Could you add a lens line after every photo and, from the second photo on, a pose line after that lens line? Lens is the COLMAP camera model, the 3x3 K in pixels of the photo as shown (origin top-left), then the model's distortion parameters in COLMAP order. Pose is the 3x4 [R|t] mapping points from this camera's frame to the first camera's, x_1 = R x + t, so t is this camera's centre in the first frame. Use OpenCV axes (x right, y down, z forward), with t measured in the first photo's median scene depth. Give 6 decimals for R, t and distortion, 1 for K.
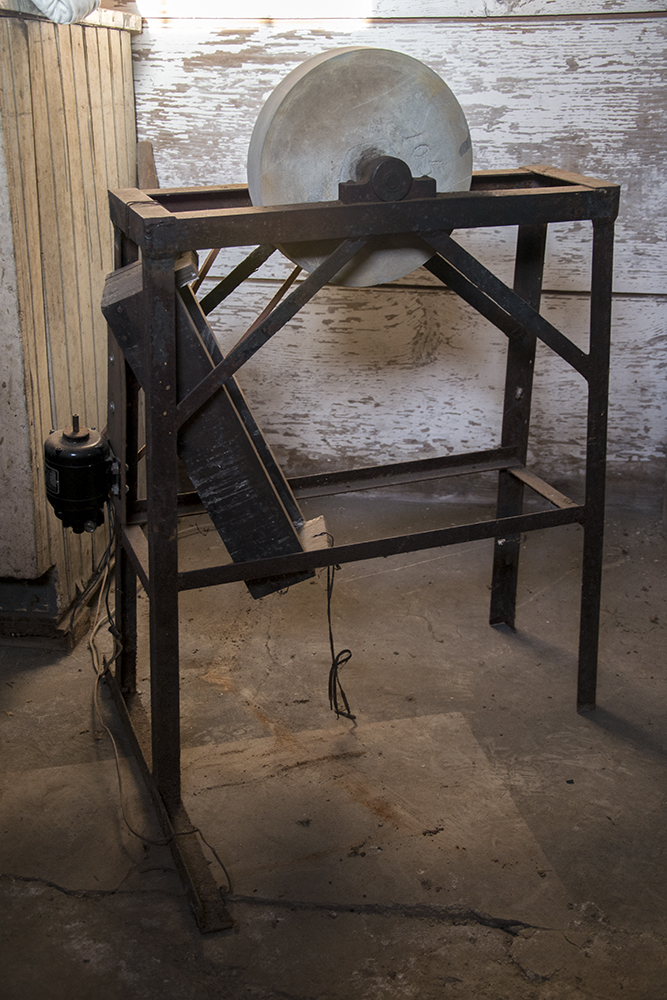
lens RADIAL K [[1220.5, 0, 336.9], [0, 1220.5, 482.8], [0, 0, 1]] dist [0.091446, 0.000000]
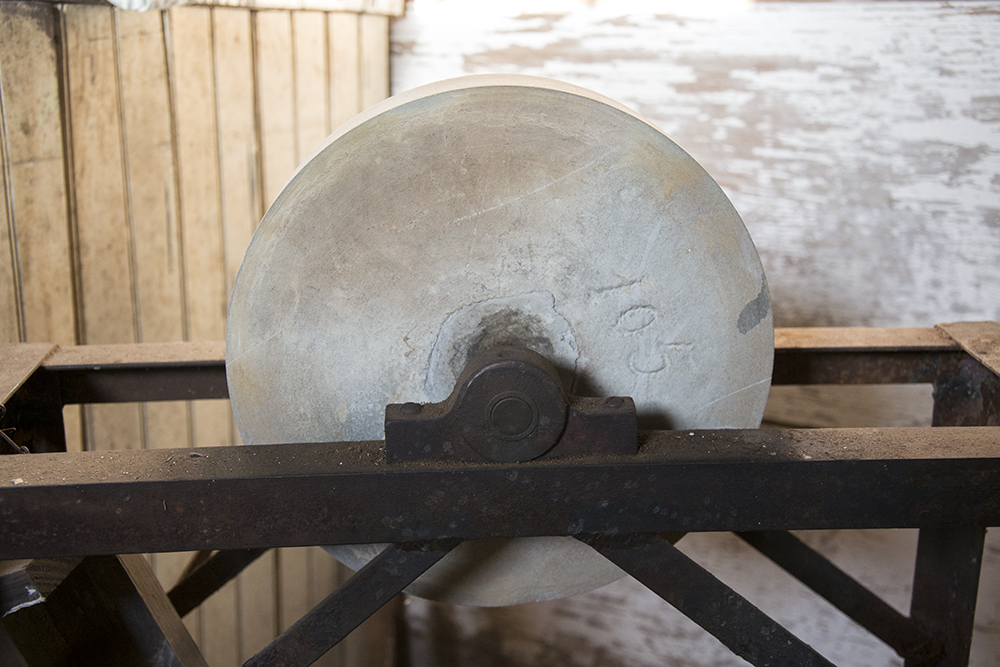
lens RADIAL K [[1220.5, 0, 505.2], [0, 1220.5, 327.5], [0, 0, 1]] dist [0.091446, 0.000000]
pose [[0.952200, 0.084429, -0.293575, 0.123339], [-0.108844, 0.991743, -0.067815, -0.196408], [0.285425, 0.096527, 0.953528, 0.498393]]
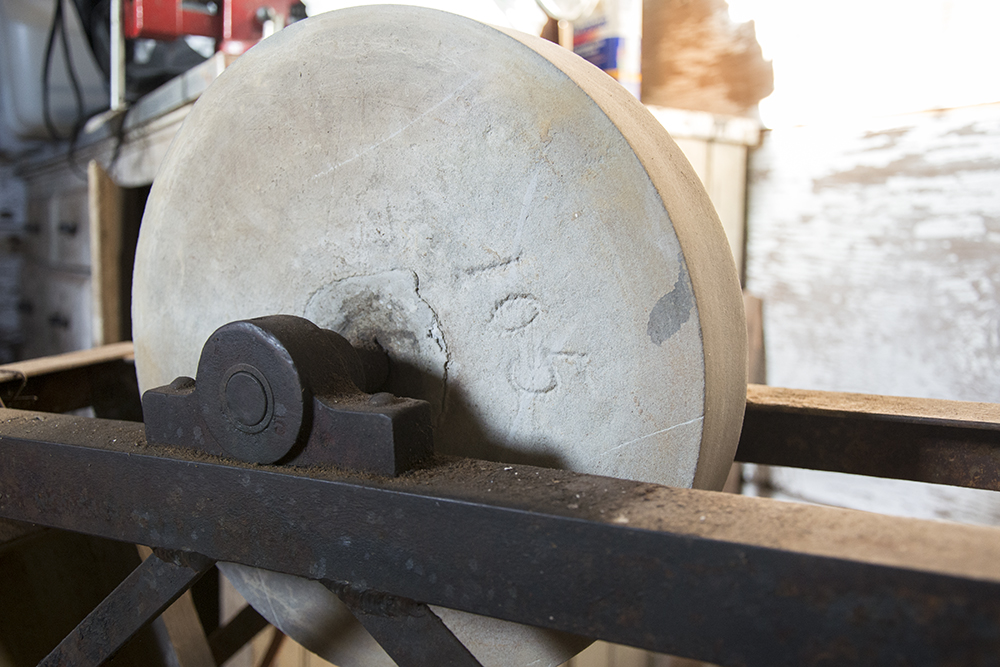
lens RADIAL K [[959.2, 0, 503.5], [0, 959.2, 333.5], [0, 0, 1]] dist [-0.024045, 0.000000]
pose [[0.646099, 0.084926, -0.758514, 0.205006], [-0.260843, 0.958523, -0.114865, -0.199004], [0.717298, 0.272067, 0.641453, 0.710629]]
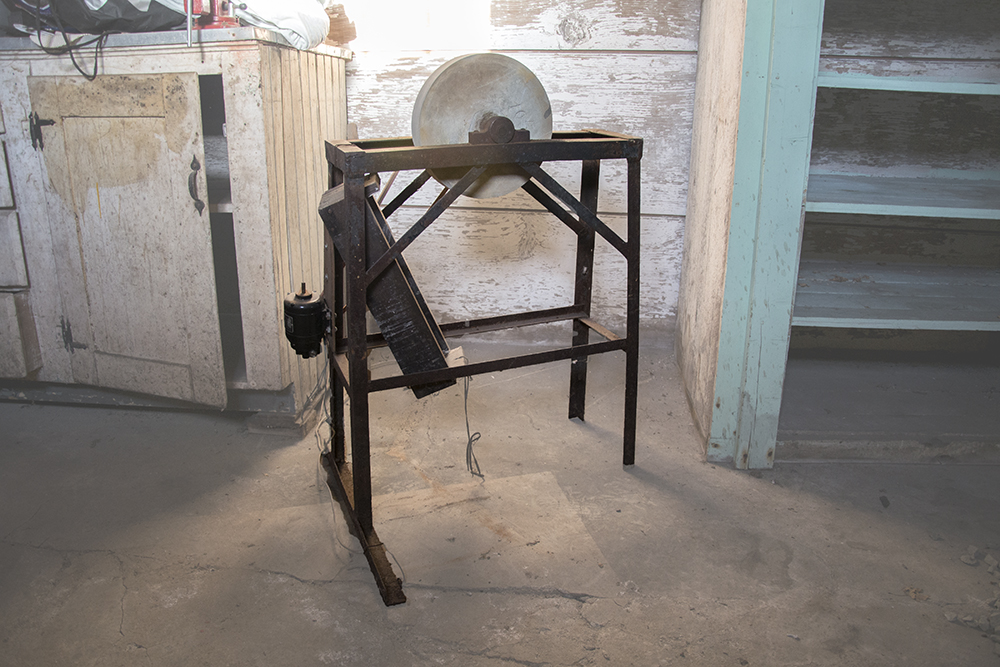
lens RADIAL K [[750.6, 0, 506.2], [0, 750.6, 324.9], [0, 0, 1]] dist [-0.127775, -0.000920]
pose [[0.999176, -0.009332, 0.039502, 0.007656], [0.010724, 0.999324, -0.035163, 0.031805], [-0.039148, 0.035558, 0.998601, 0.034937]]
